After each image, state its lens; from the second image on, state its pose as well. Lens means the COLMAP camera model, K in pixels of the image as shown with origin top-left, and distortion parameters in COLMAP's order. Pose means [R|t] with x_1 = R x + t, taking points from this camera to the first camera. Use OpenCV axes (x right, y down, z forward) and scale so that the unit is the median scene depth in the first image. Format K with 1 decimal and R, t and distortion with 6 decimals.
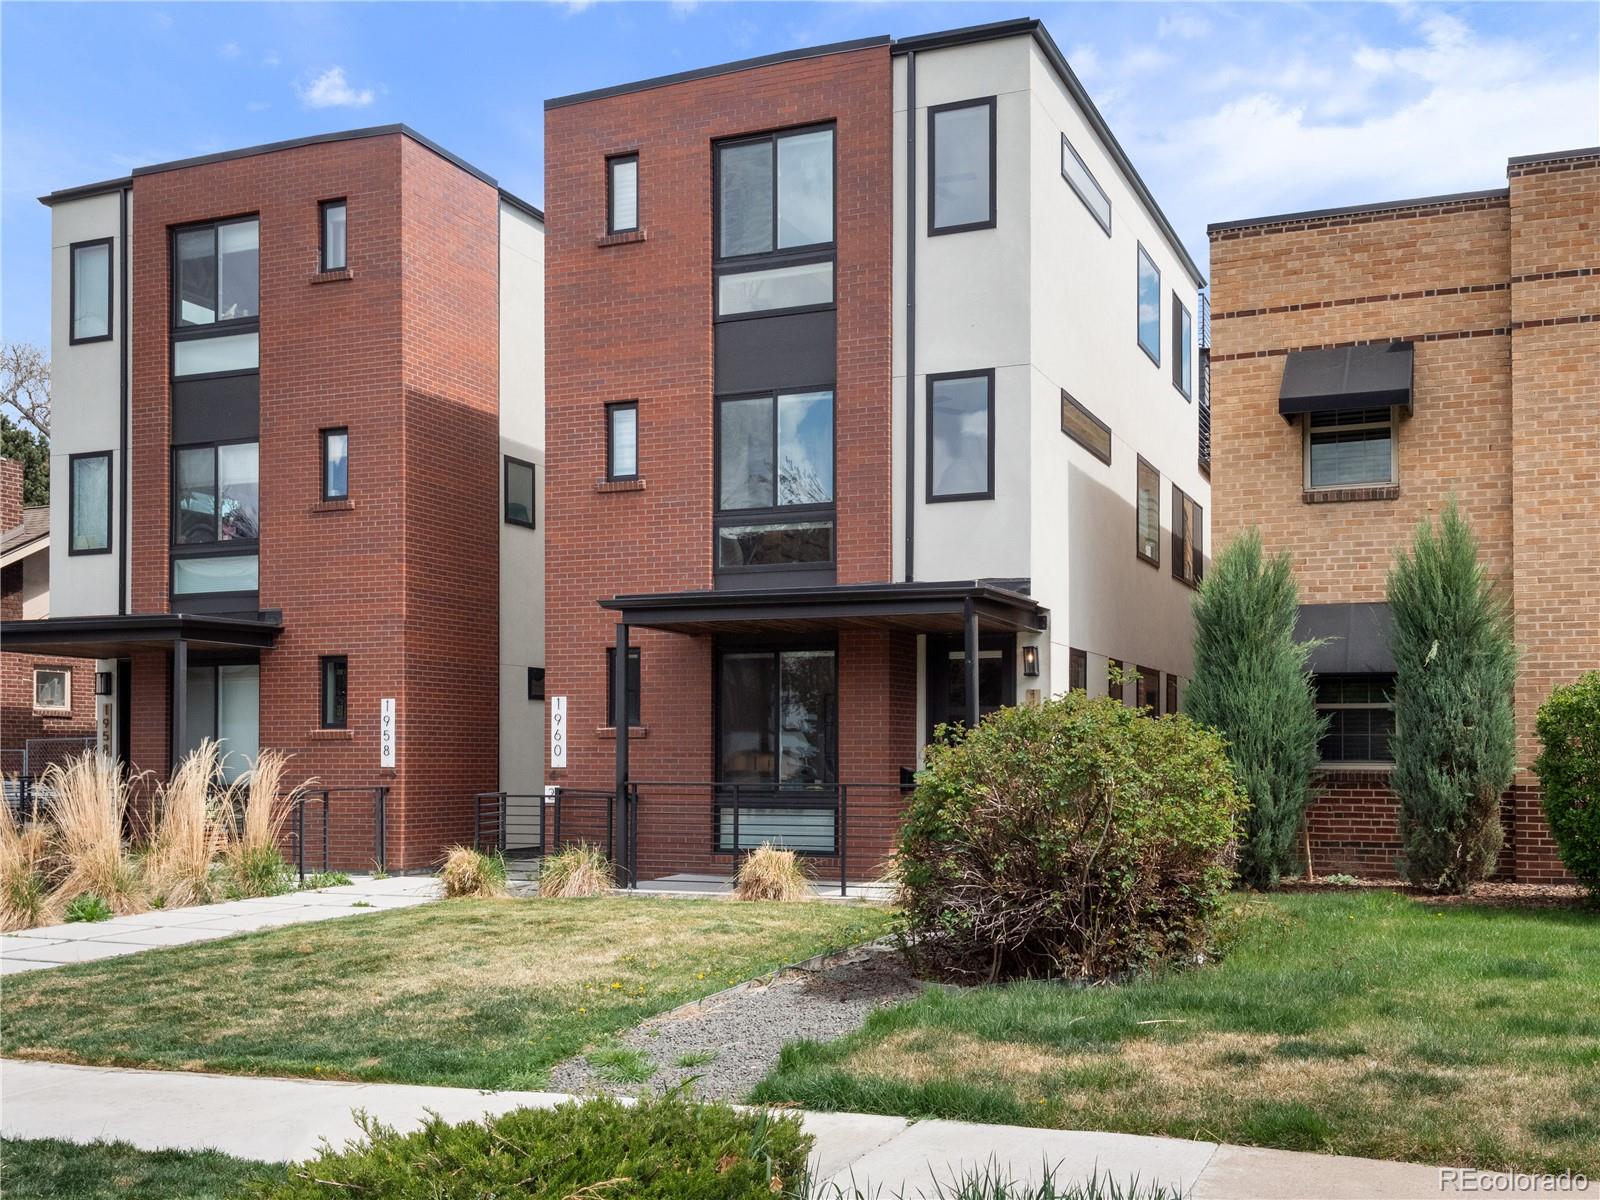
lens RADIAL K [[1667.0, 0, 800.7], [0, 1667.0, 604.1], [0, 0, 1]] dist [0.017082, 0.000000]
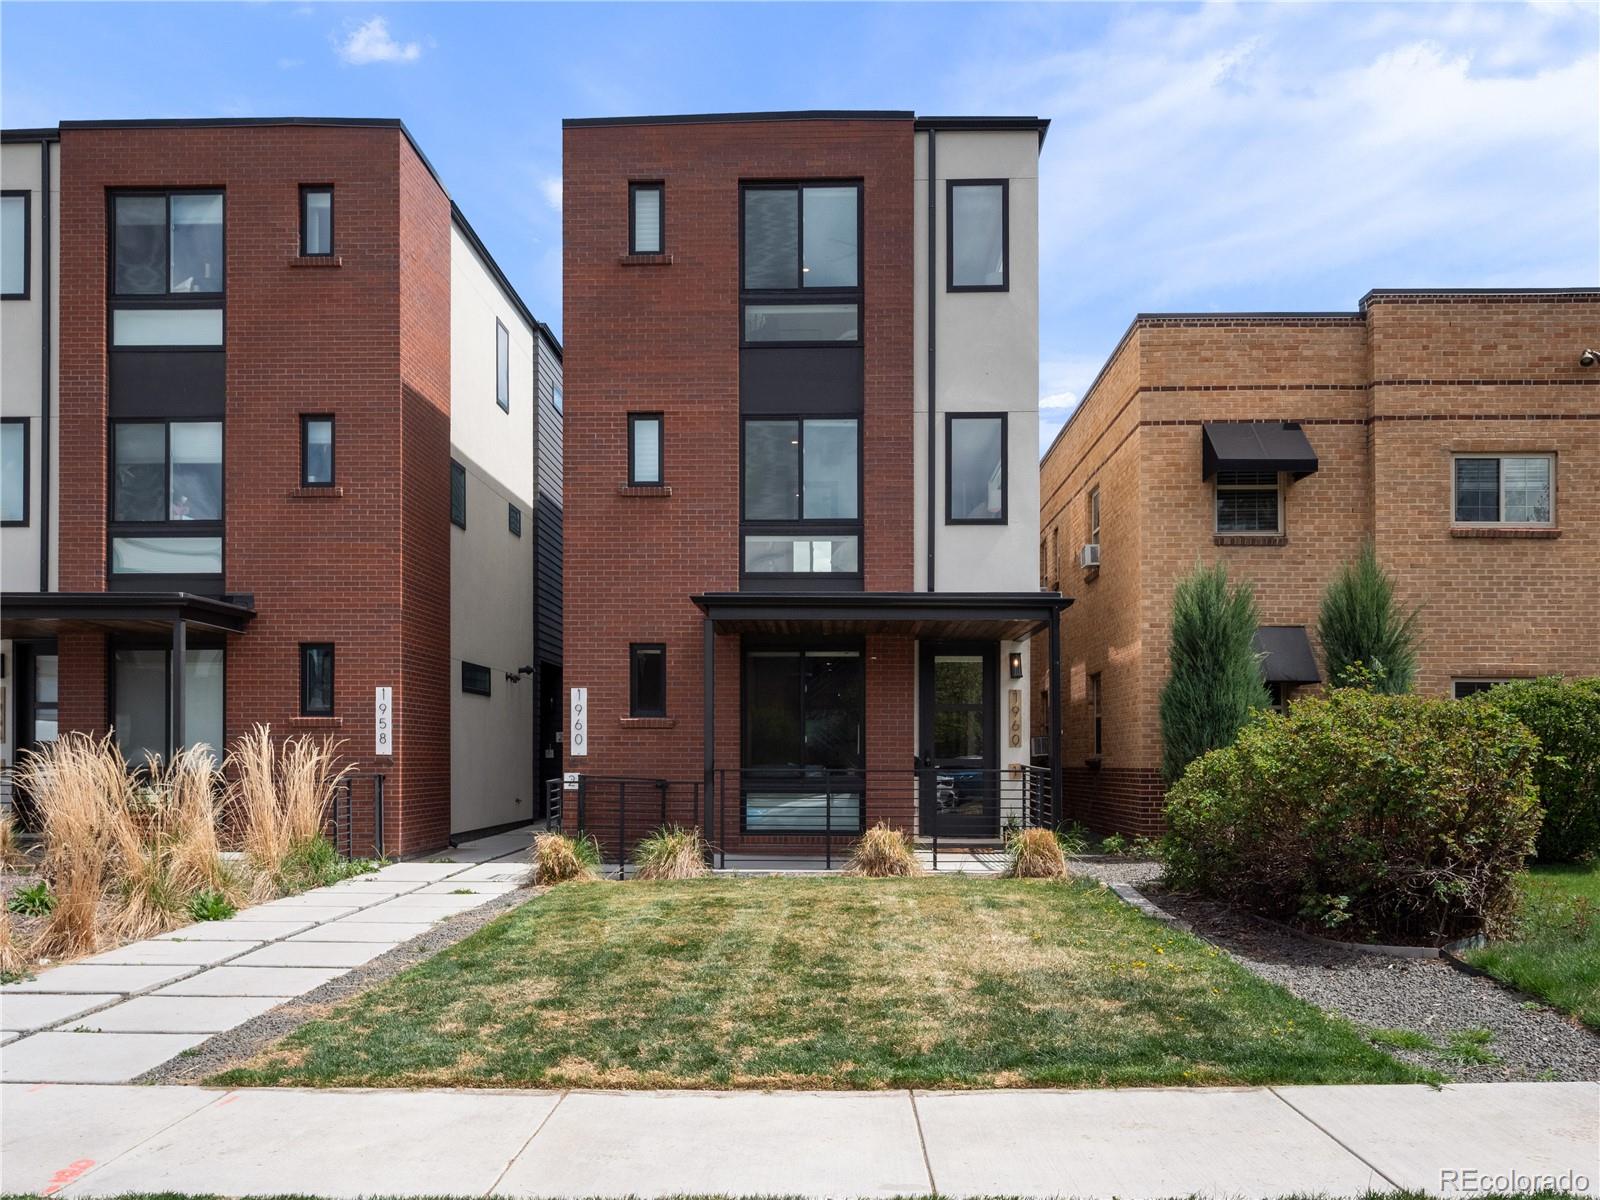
lens RADIAL K [[1318.9, 0, 781.3], [0, 1318.9, 650.5], [0, 0, 1]] dist [-0.013309, 0.024671]
pose [[0.931976, 0.032072, 0.361098, -0.331179], [-0.035915, 0.999347, 0.003936, 0.024488], [-0.360736, -0.016637, 0.932519, 0.184911]]
